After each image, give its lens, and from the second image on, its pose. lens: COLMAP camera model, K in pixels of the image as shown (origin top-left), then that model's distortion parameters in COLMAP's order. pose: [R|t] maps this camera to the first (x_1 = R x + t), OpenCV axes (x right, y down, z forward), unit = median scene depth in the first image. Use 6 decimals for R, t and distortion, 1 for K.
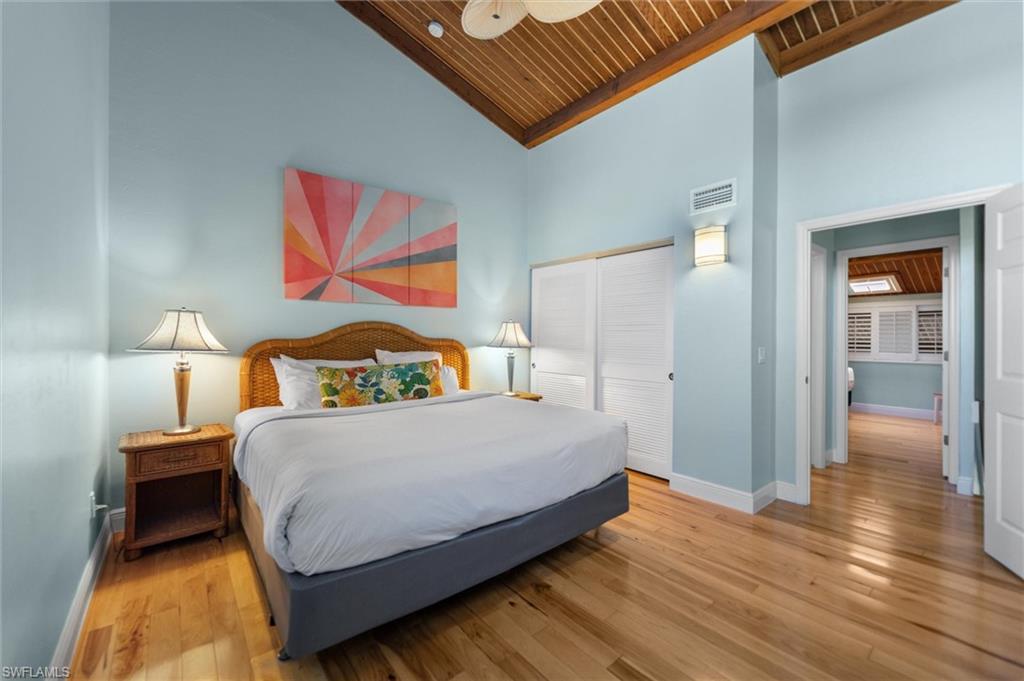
lens RADIAL K [[416.5, 0, 508.8], [0, 416.5, 338.9], [0, 0, 1]] dist [0.000317, -0.000125]
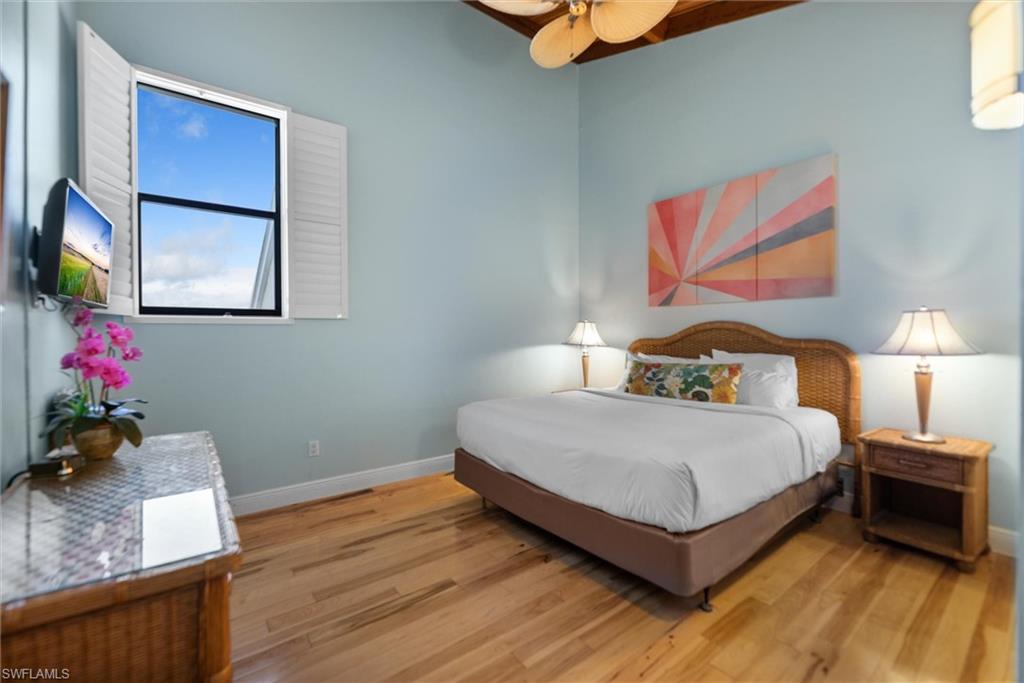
lens RADIAL K [[432.9, 0, 515.1], [0, 432.9, 344.9], [0, 0, 1]] dist [0.001416, 0.000030]
pose [[-0.023721, 0.021198, -0.999494, 0.763215], [-0.000628, 0.999775, 0.021219, -0.007495], [0.999718, 0.001131, -0.023703, 0.576304]]
